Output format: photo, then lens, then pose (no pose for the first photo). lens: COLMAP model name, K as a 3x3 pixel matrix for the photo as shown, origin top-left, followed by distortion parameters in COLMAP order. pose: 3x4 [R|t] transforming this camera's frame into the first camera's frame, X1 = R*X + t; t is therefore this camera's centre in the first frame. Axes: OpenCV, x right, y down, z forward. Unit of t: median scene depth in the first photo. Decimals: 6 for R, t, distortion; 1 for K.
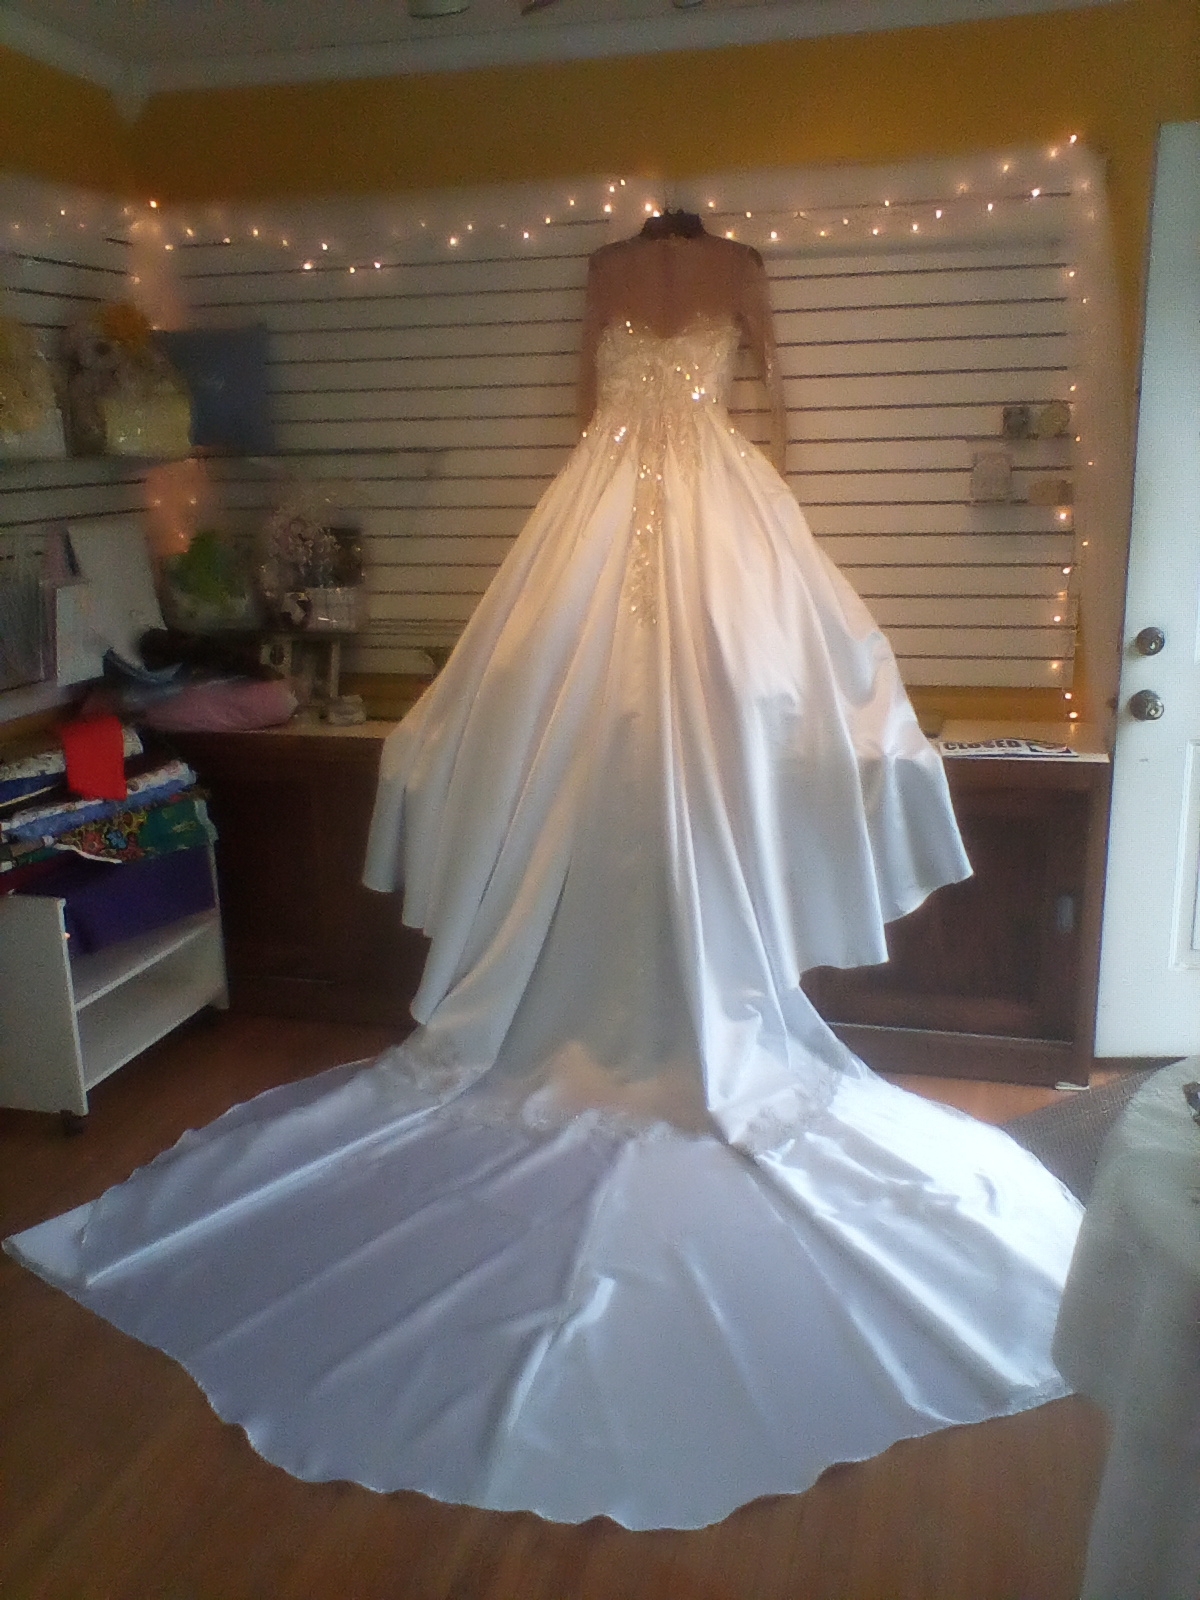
lens RADIAL K [[1482.3, 0, 595.1], [0, 1482.3, 817.4], [0, 0, 1]] dist [0.016931, 0.000000]
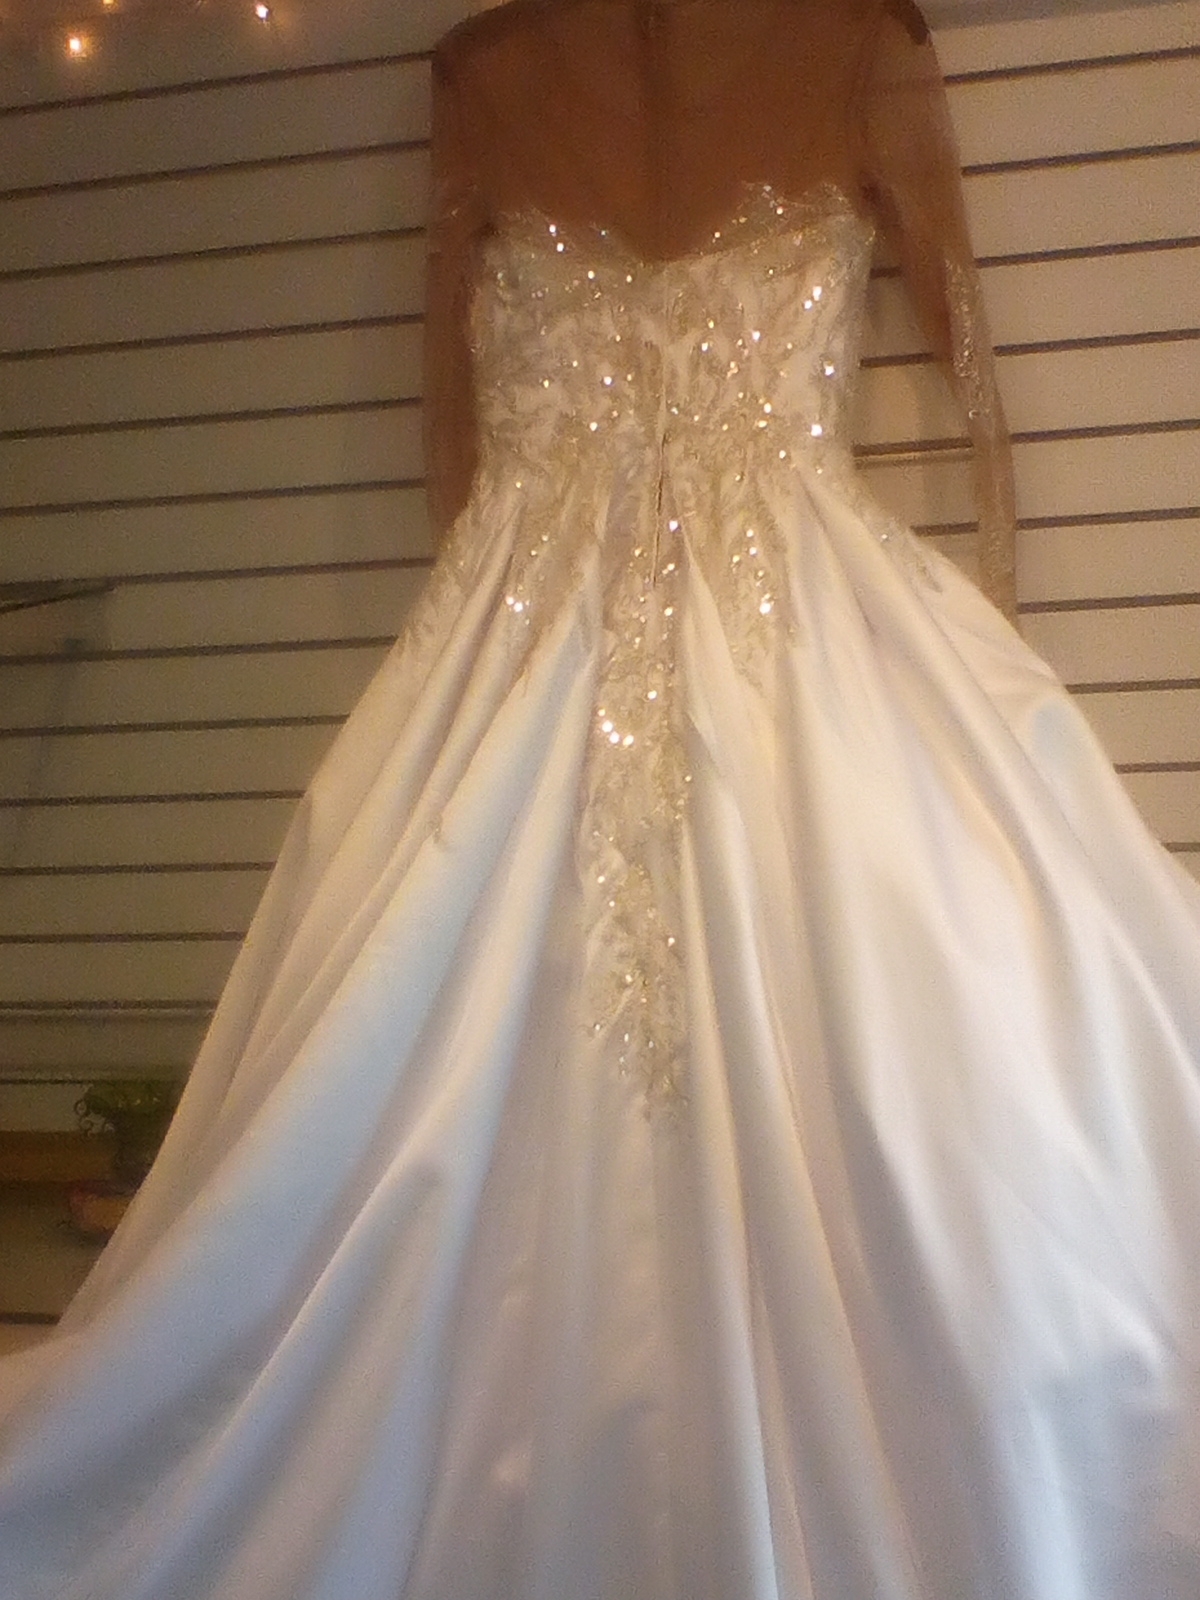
lens RADIAL K [[1914.5, 0, 630.8], [0, 1914.5, 837.9], [0, 0, 1]] dist [0.008562, 0.000000]
pose [[0.997556, -0.065205, 0.025089, 0.020729], [0.066188, 0.996982, -0.040581, -0.172644], [-0.022367, 0.042142, 0.998861, 0.564855]]
